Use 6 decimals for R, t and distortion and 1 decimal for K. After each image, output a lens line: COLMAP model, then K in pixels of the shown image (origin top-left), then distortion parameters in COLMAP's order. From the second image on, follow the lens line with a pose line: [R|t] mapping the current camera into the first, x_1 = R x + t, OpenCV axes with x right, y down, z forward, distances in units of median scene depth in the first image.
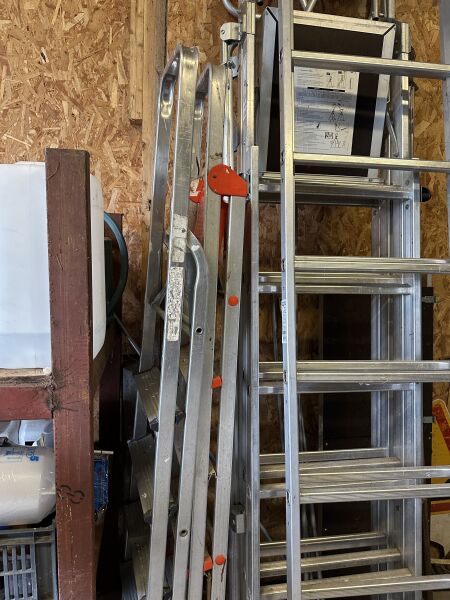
lens RADIAL K [[424.0, 0, 225.3], [0, 424.0, 298.5], [0, 0, 1]] dist [0.020260, -0.023699]
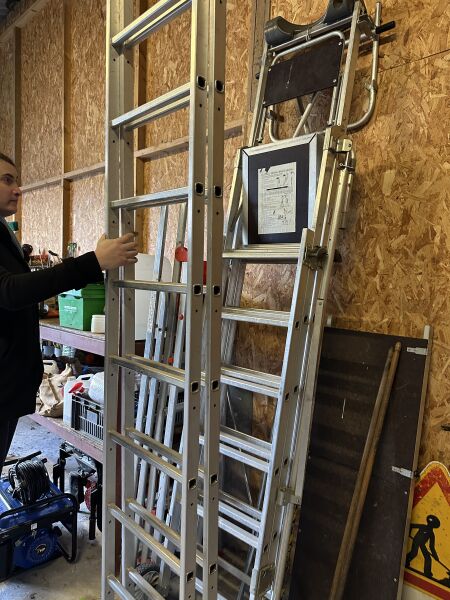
lens RADIAL K [[424.0, 0, 224.5], [0, 424.0, 300.0], [0, 0, 1]] dist [0.020260, -0.023699]
pose [[0.612107, 0.034908, -0.790004, 0.986545], [-0.141043, 0.987825, -0.065633, 0.014118], [0.778095, 0.151599, 0.609578, 0.011204]]
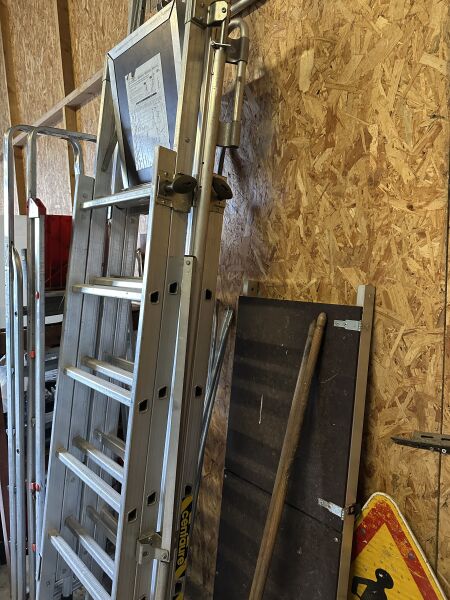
lens RADIAL K [[424.0, 0, 226.5], [0, 424.0, 299.9], [0, 0, 1]] dist [0.020260, -0.023699]
pose [[0.526484, 0.049375, -0.848750, 0.927303], [-0.085088, 0.996360, 0.005182, -0.023293], [0.845916, 0.069491, 0.528769, 0.495601]]
